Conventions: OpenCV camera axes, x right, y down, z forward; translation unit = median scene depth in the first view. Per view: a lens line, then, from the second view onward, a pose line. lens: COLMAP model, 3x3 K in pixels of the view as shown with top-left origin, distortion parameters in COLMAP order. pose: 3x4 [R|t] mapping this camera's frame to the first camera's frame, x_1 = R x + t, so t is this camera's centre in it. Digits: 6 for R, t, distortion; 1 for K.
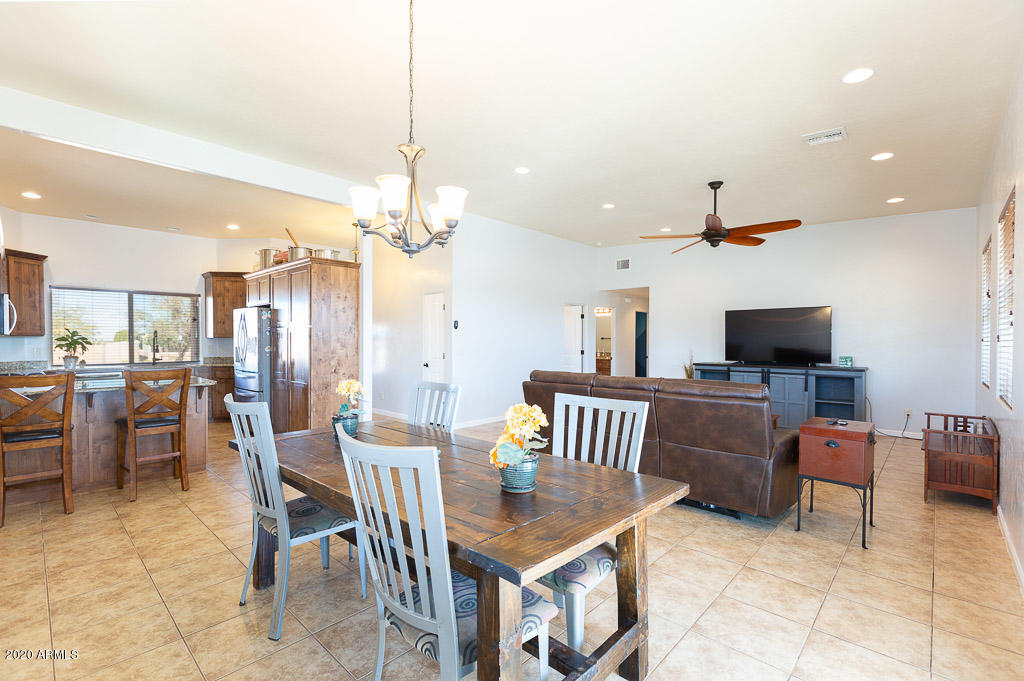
lens RADIAL K [[468.0, 0, 513.4], [0, 468.0, 348.8], [0, 0, 1]] dist [-0.001938, 0.000084]
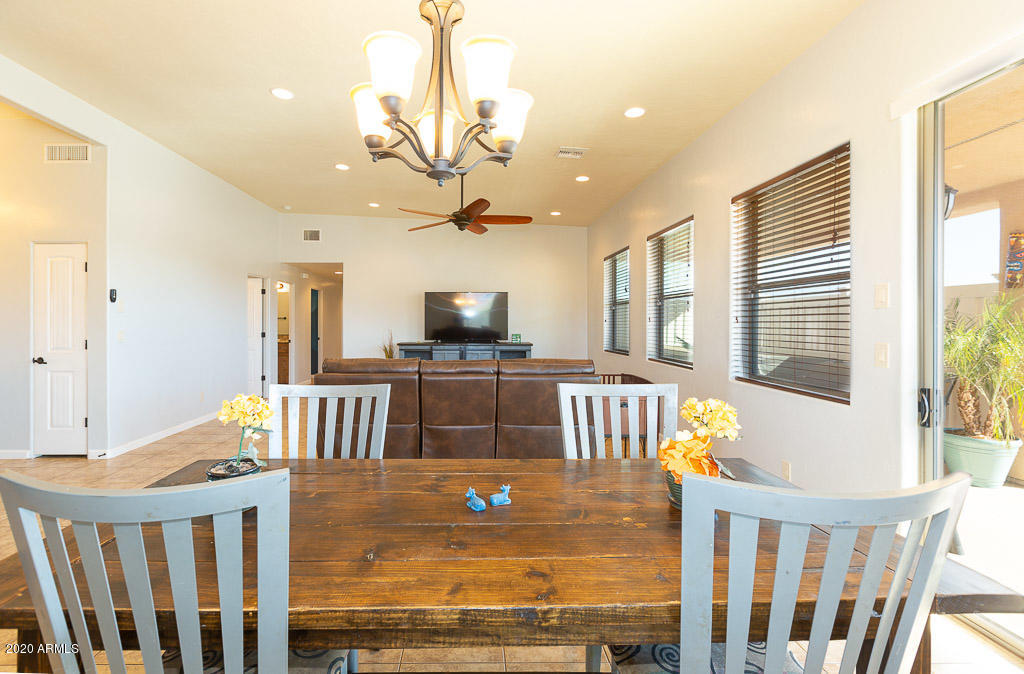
lens RADIAL K [[462.9, 0, 509.6], [0, 462.9, 353.2], [0, 0, 1]] dist [0.004007, 0.000442]
pose [[0.726397, -0.043994, 0.685866, -0.163466], [0.007015, 0.998372, 0.056610, -0.003443], [-0.687239, -0.036310, 0.725523, 0.126657]]
